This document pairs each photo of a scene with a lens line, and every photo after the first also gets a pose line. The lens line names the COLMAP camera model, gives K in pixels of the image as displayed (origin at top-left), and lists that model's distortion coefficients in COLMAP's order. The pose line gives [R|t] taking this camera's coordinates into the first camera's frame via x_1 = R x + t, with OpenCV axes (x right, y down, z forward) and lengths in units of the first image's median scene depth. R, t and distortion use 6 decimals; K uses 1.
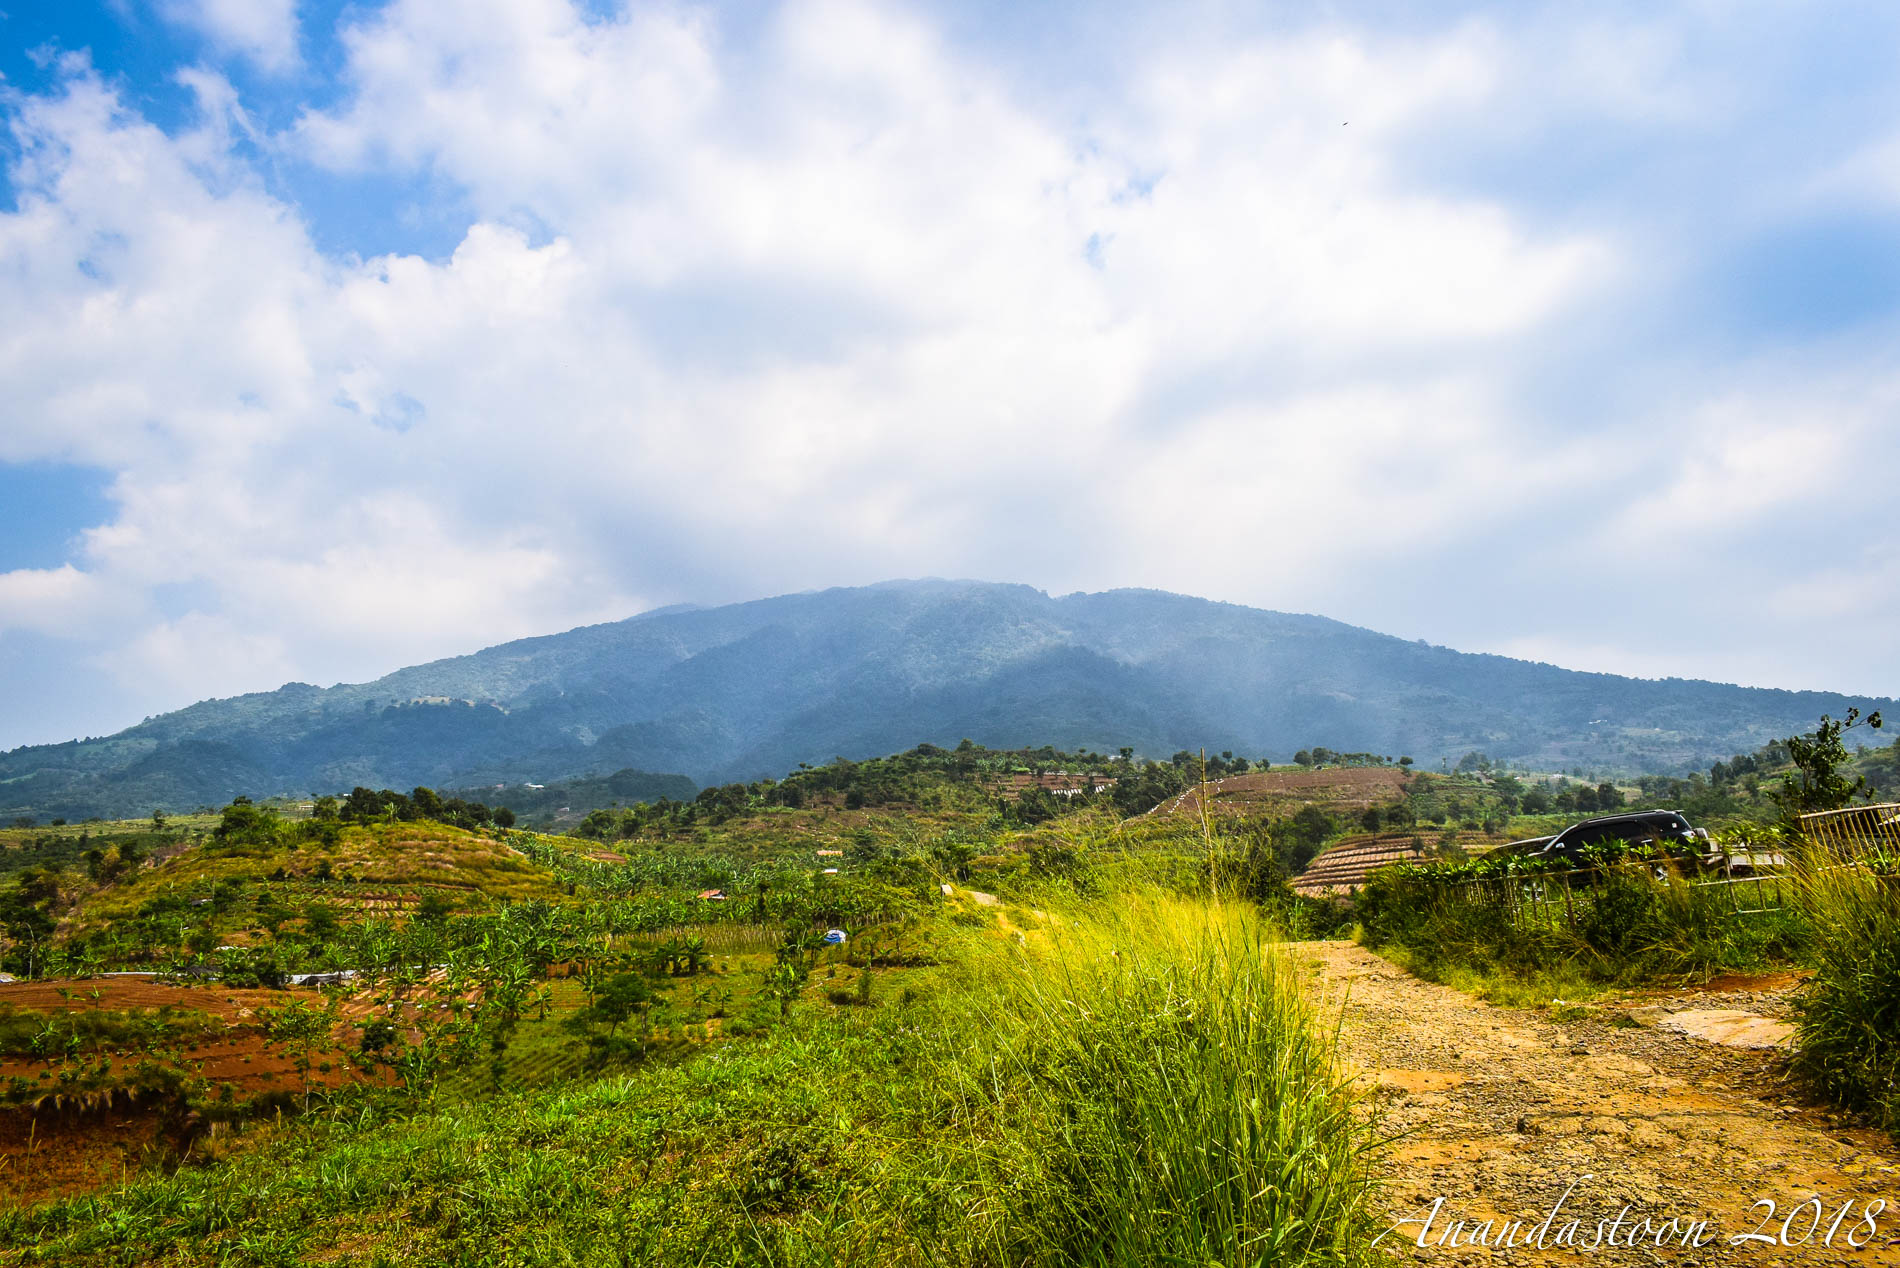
lens RADIAL K [[1461.9, 0, 936.7], [0, 1461.9, 631.1], [0, 0, 1]] dist [-0.026666, 0.011015]
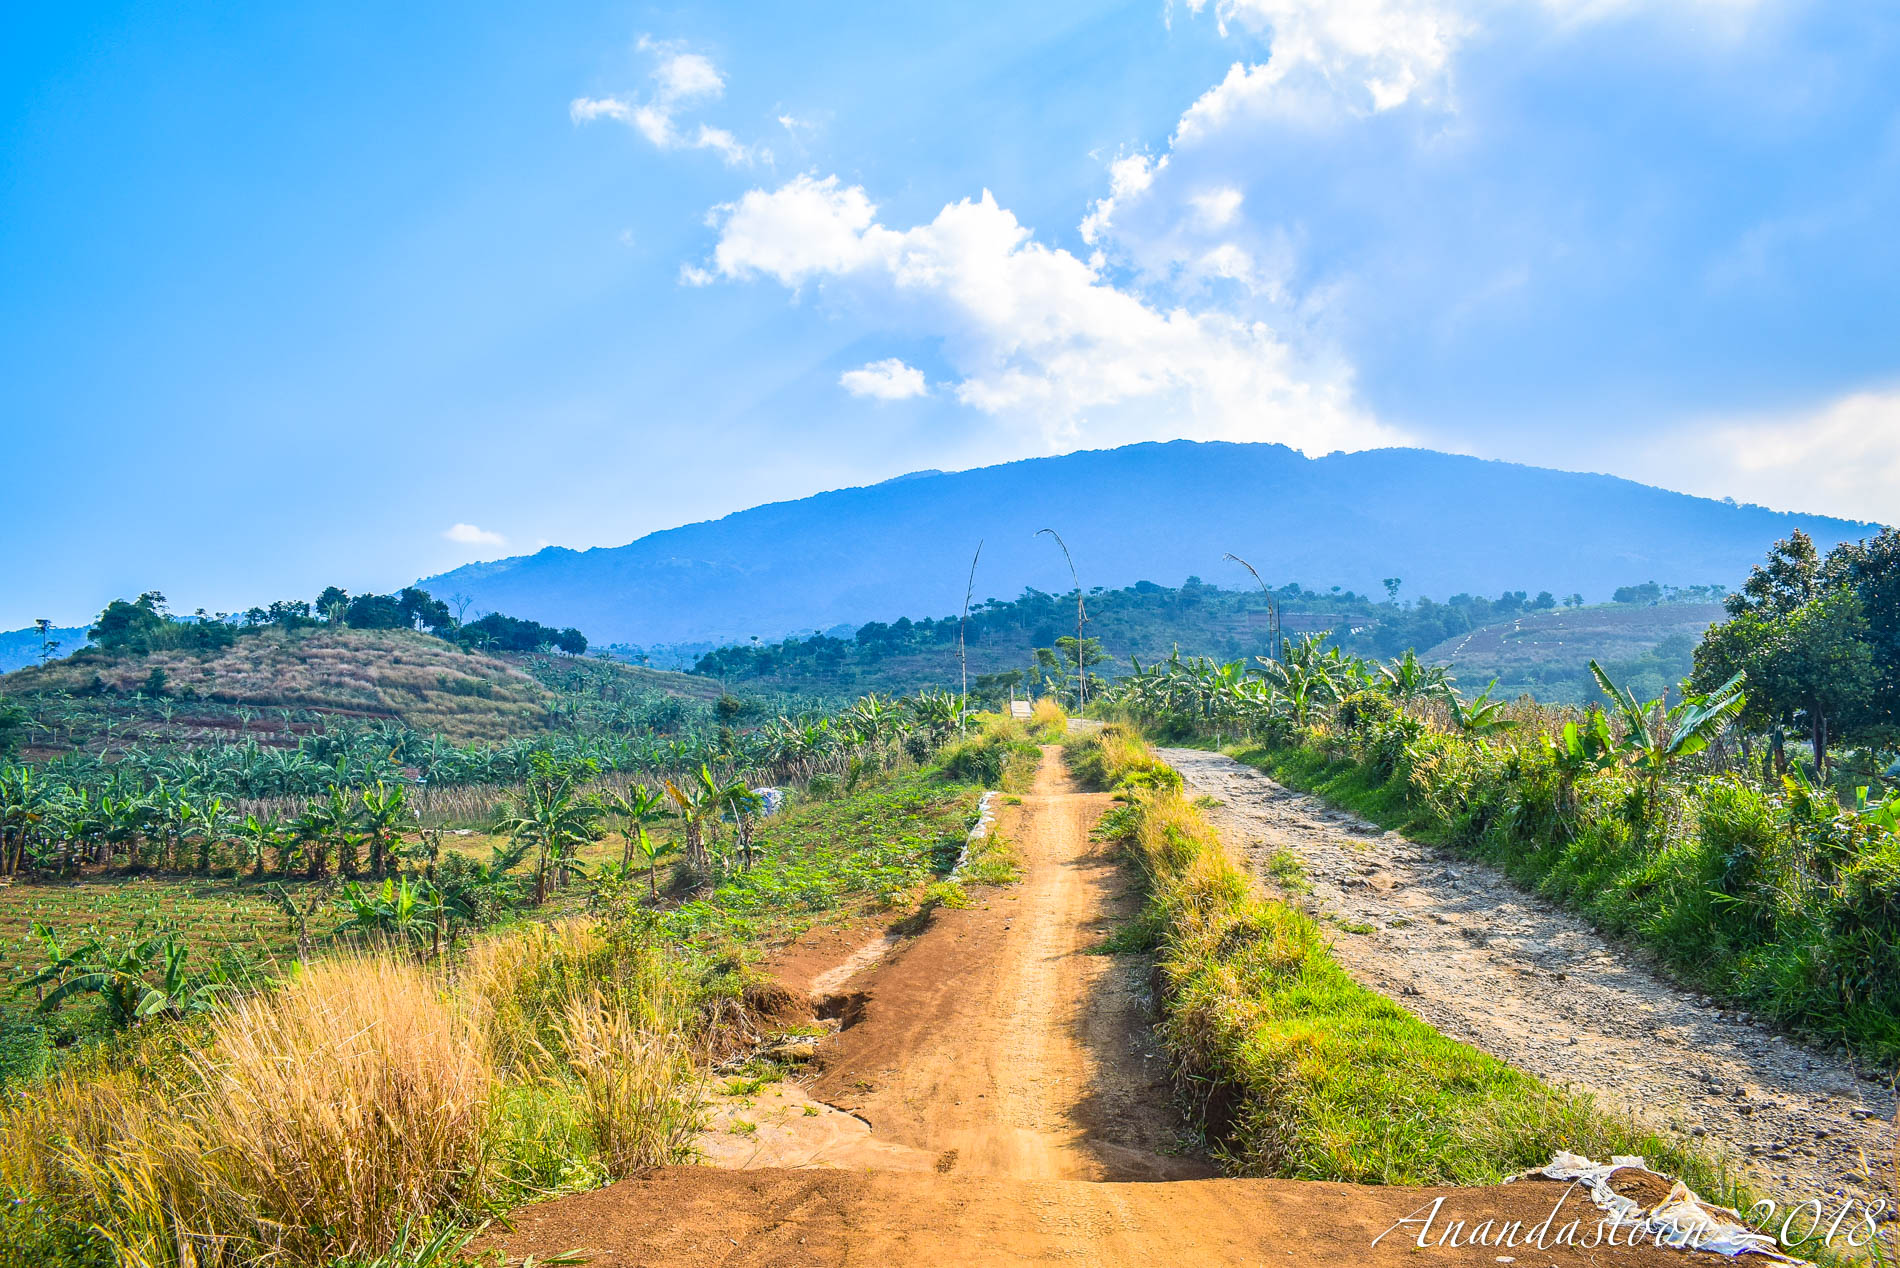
lens RADIAL K [[1461.9, 0, 949.4], [0, 1461.9, 618.7], [0, 0, 1]] dist [-0.026666, 0.011015]
pose [[0.986861, 0.009938, -0.161265, 0.022517], [0.002989, 0.996813, 0.079722, 0.040584], [0.161543, -0.079157, 0.983686, 0.198007]]
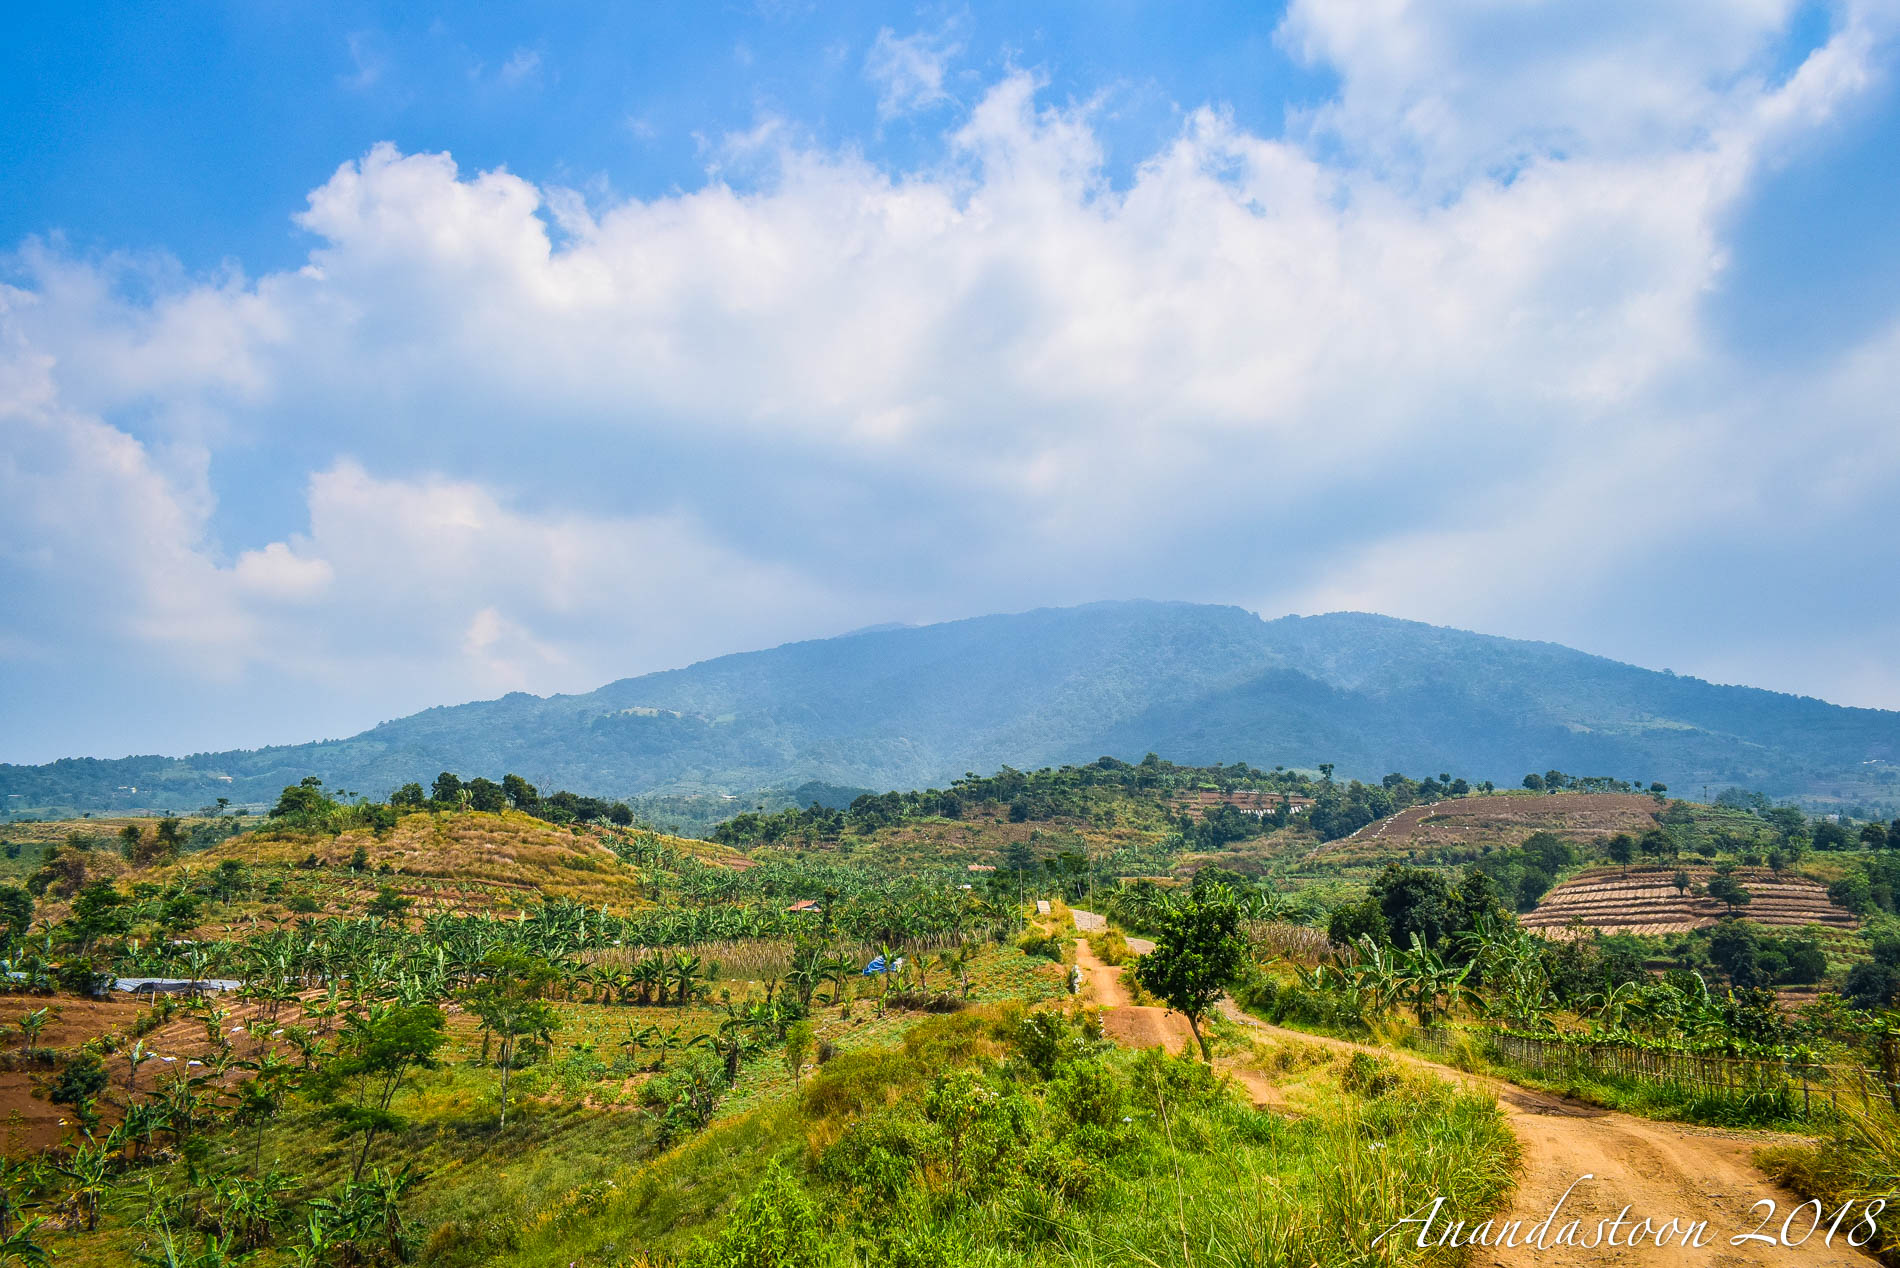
lens RADIAL K [[1461.9, 0, 935.7], [0, 1461.9, 630.7], [0, 0, 1]] dist [-0.026666, 0.011015]
pose [[0.989483, 0.014306, -0.143941, 0.021980], [-0.016673, 0.999745, -0.015253, 0.017154], [0.143686, 0.017492, 0.989469, 0.089296]]
